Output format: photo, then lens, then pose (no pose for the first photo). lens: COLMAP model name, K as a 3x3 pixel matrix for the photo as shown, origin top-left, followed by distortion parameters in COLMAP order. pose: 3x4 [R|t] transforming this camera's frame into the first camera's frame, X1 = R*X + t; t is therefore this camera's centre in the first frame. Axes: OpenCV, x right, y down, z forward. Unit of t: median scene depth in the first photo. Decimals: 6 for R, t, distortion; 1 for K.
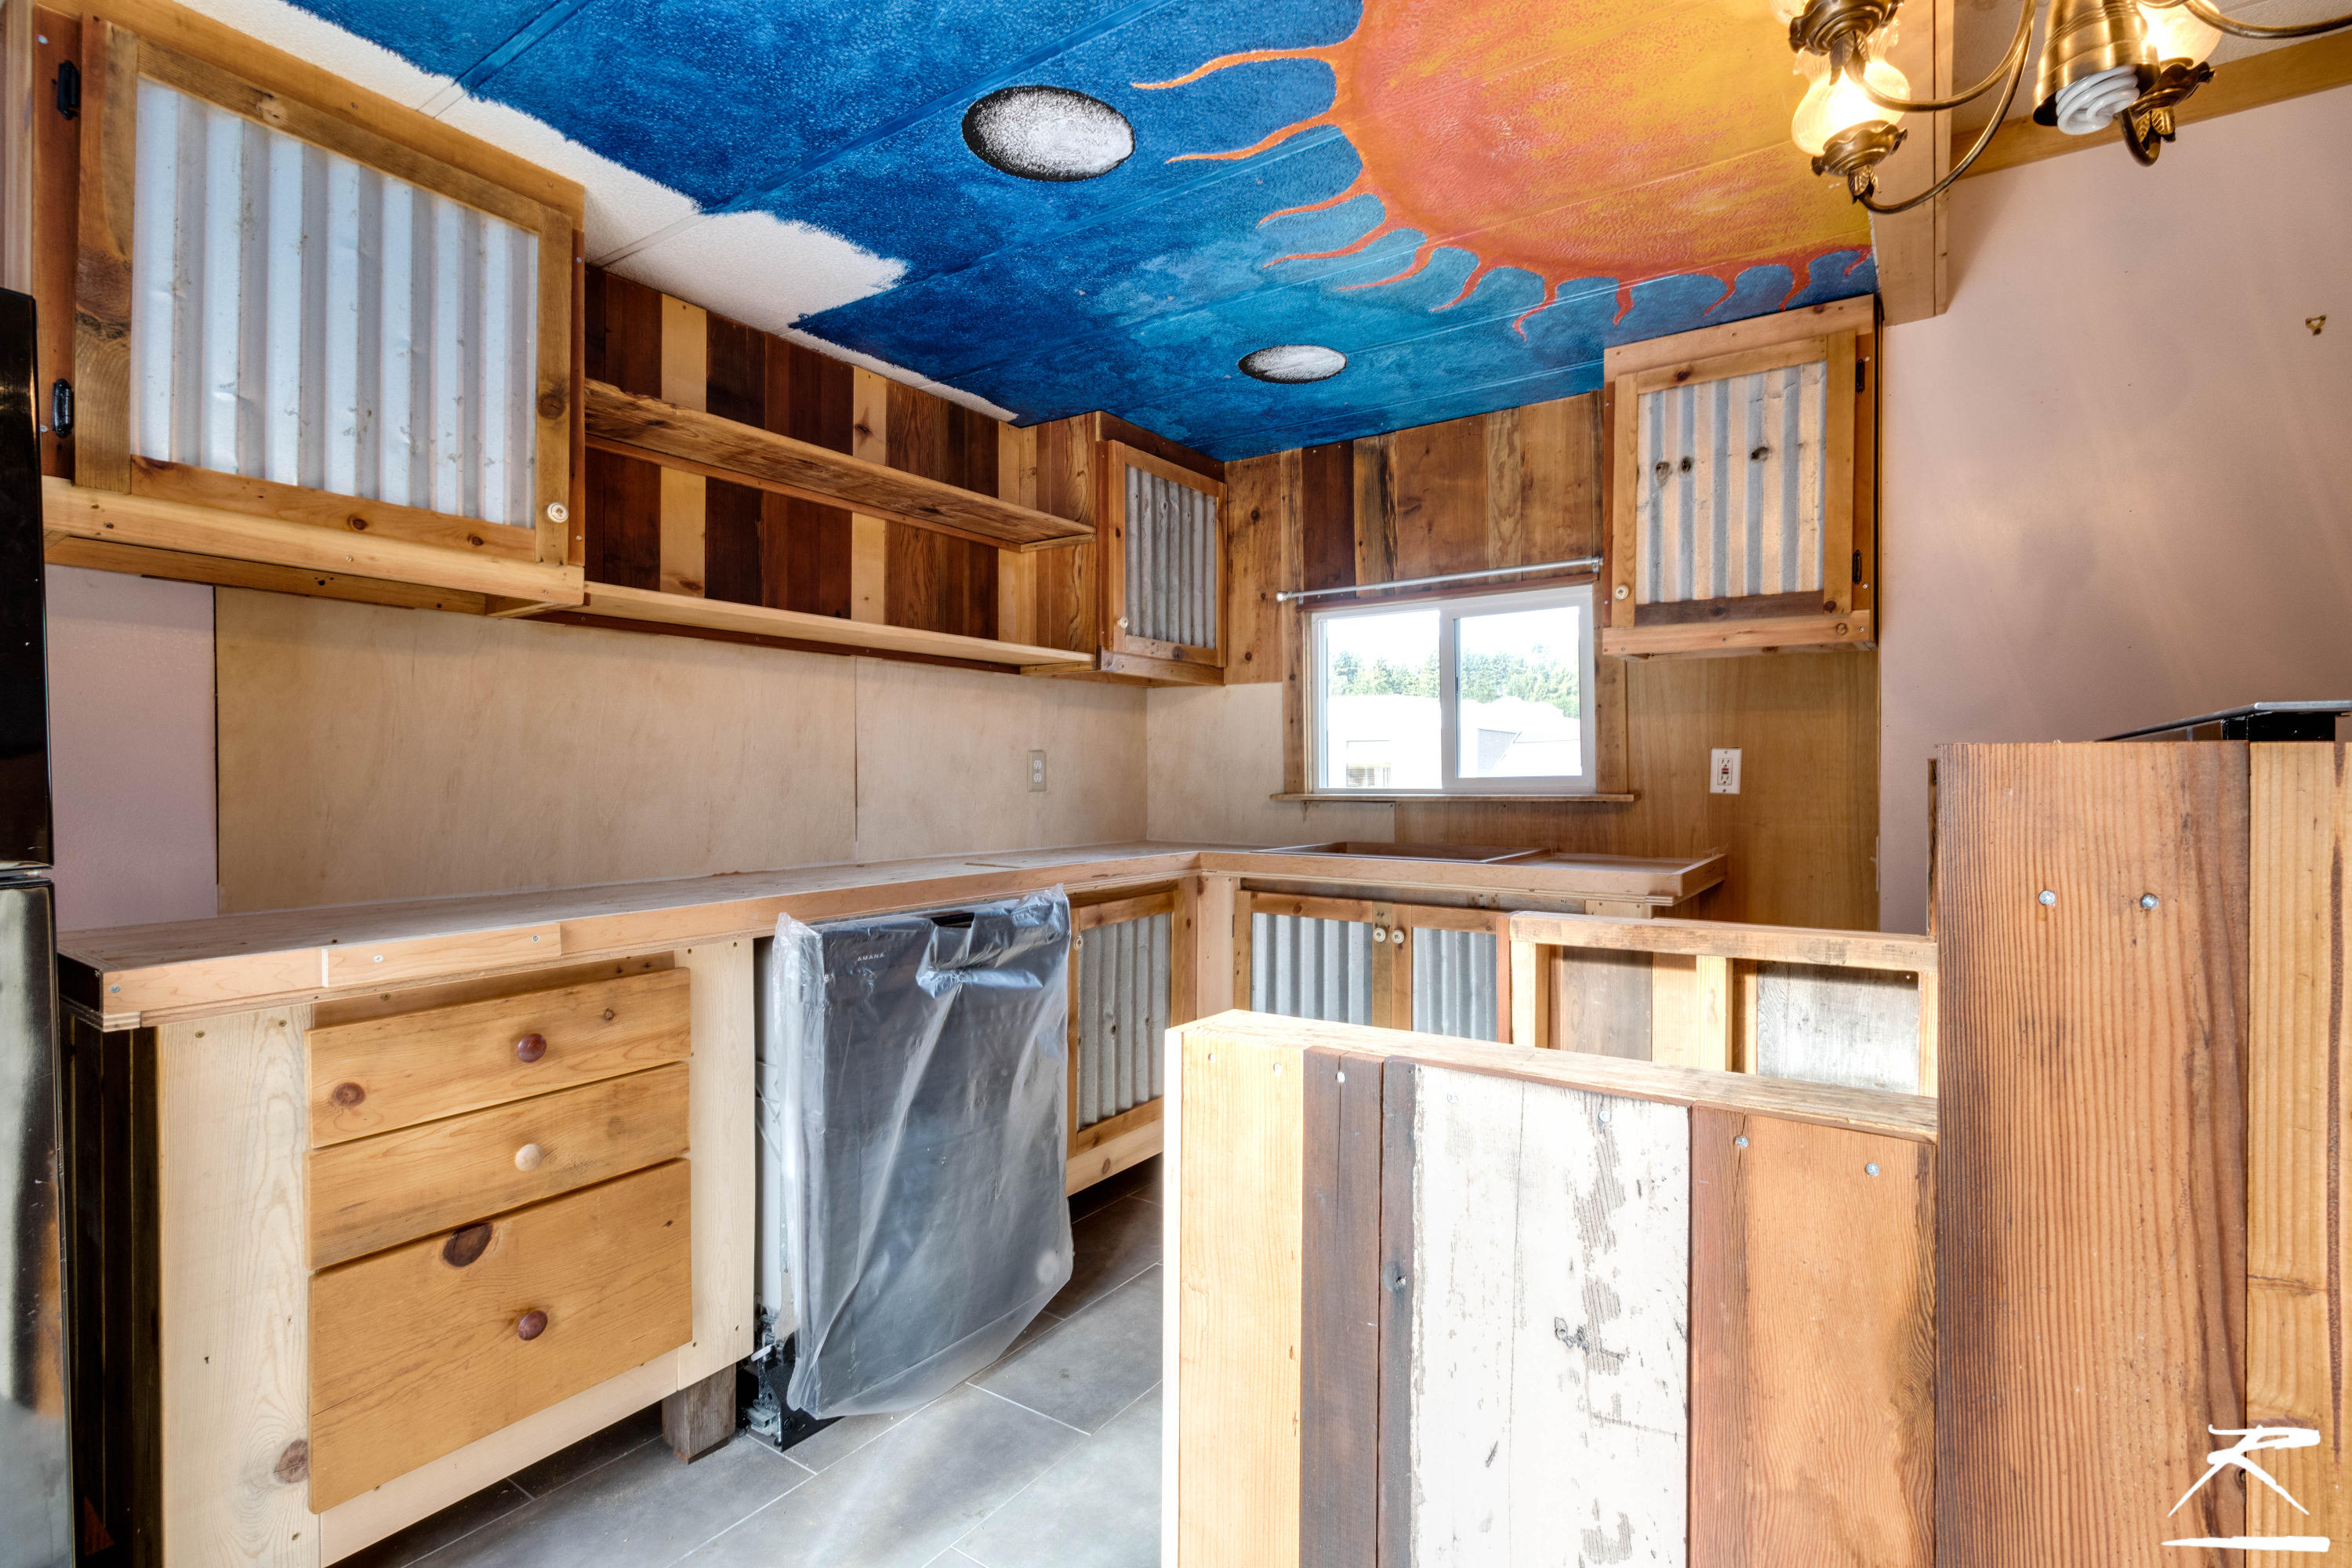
lens RADIAL K [[1050.8, 0, 1240.3], [0, 1050.8, 779.6], [0, 0, 1]] dist [0.003247, 0.000663]
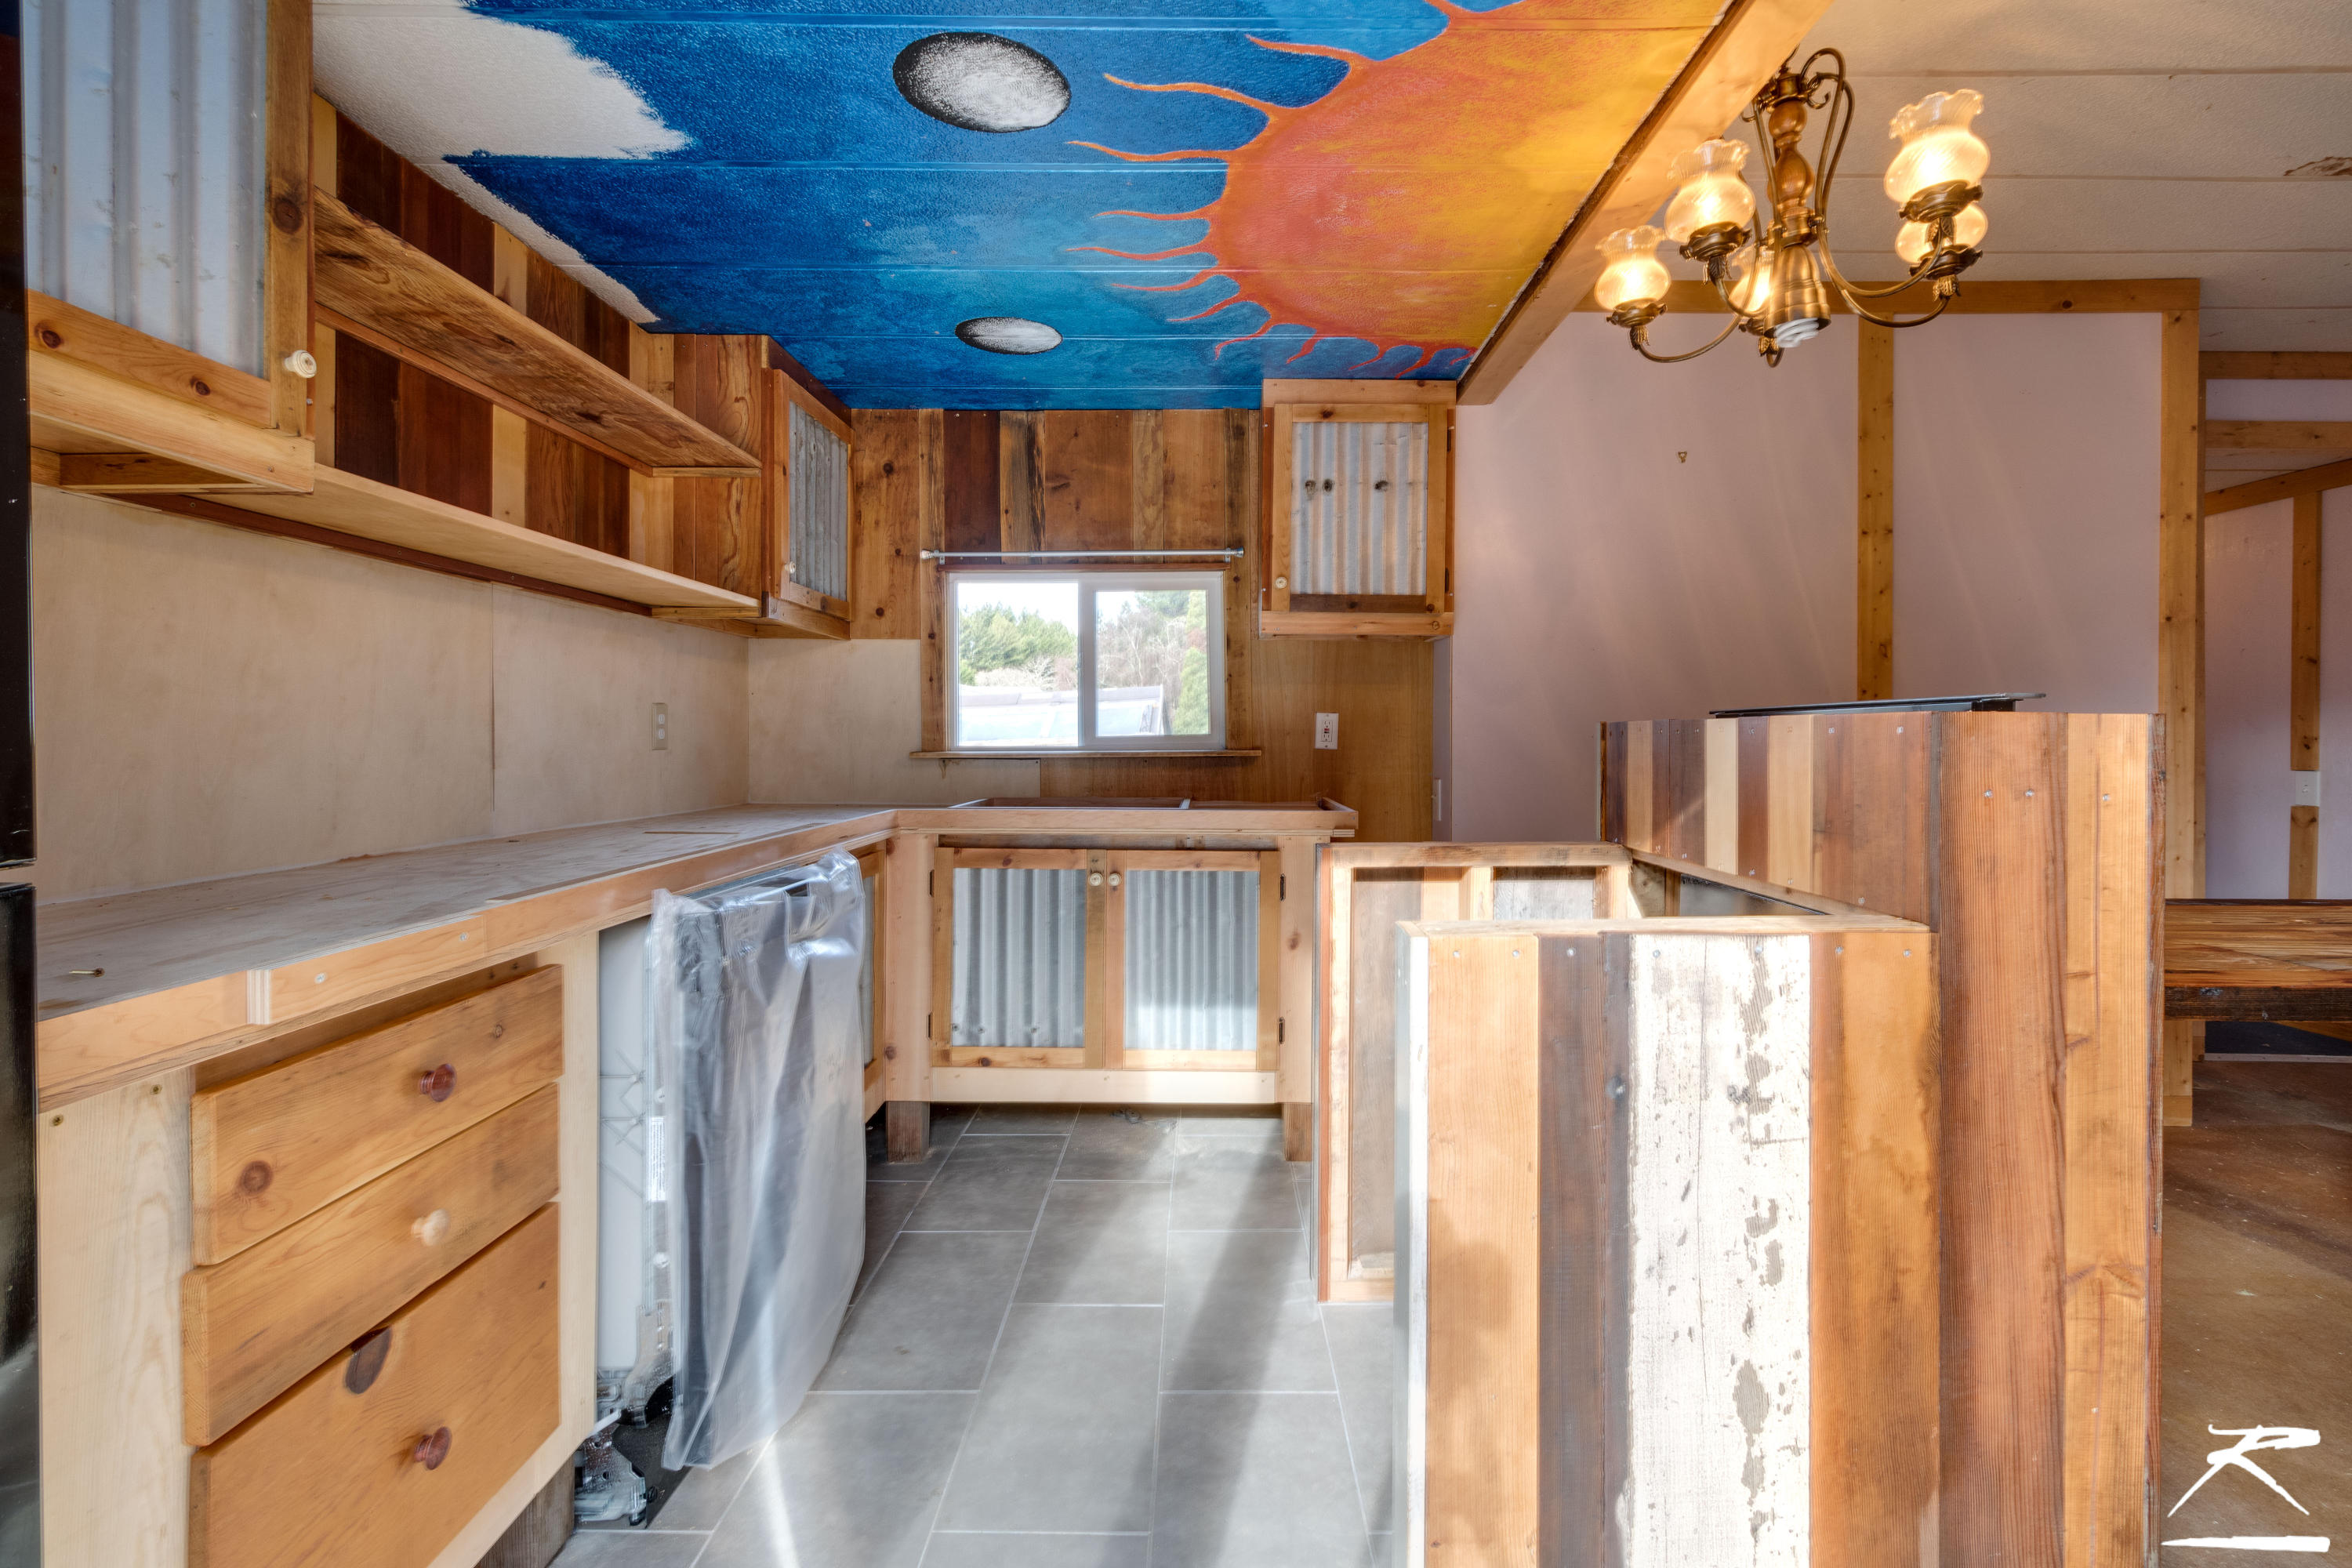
lens RADIAL K [[1032.9, 0, 1178.6], [0, 1032.9, 744.5], [0, 0, 1]] dist [-0.003865, 0.004980]
pose [[0.847604, -0.001082, 0.530628, -0.372528], [-0.000472, 0.999996, 0.002793, 0.005014], [-0.530629, -0.002617, 0.847600, 0.052114]]
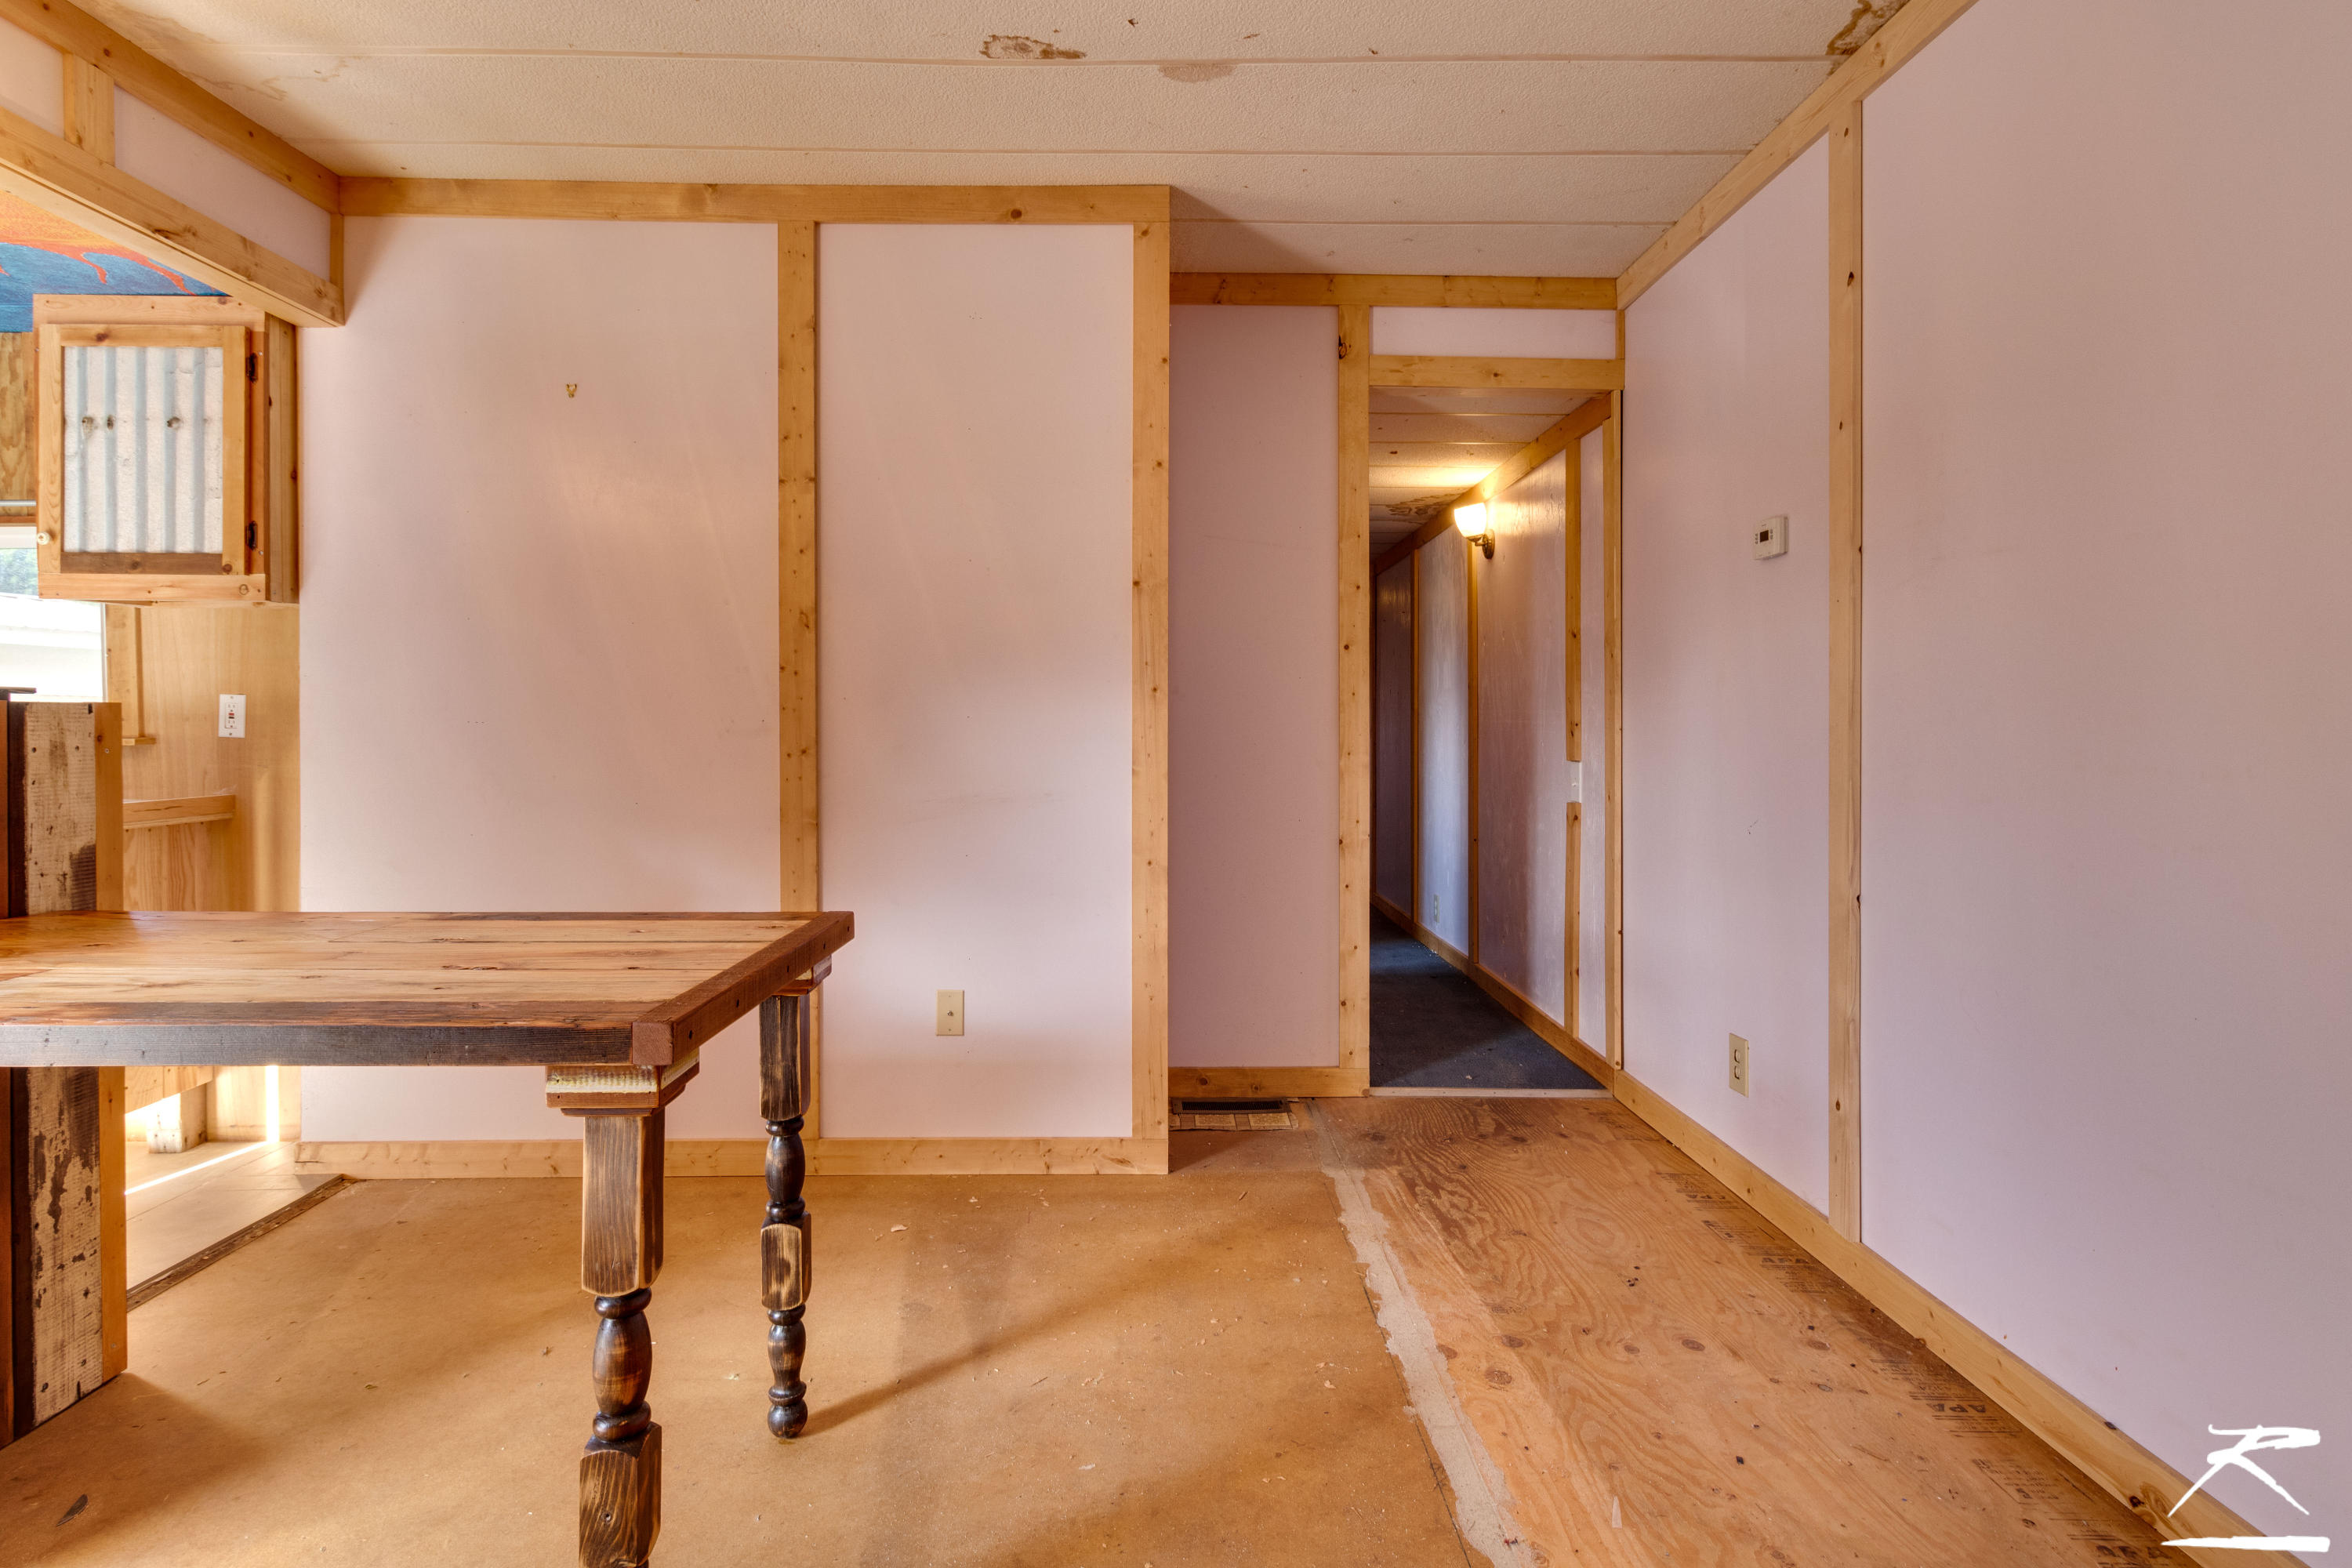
lens RADIAL K [[1202.7, 0, 1176.0], [0, 1202.7, 751.4], [0, 0, 1]] dist [0.000377, -0.000488]
pose [[0.833603, -0.007606, 0.552312, 0.635053], [0.002380, 0.999945, 0.010179, 0.019123], [-0.552359, -0.007171, 0.833575, -0.580991]]
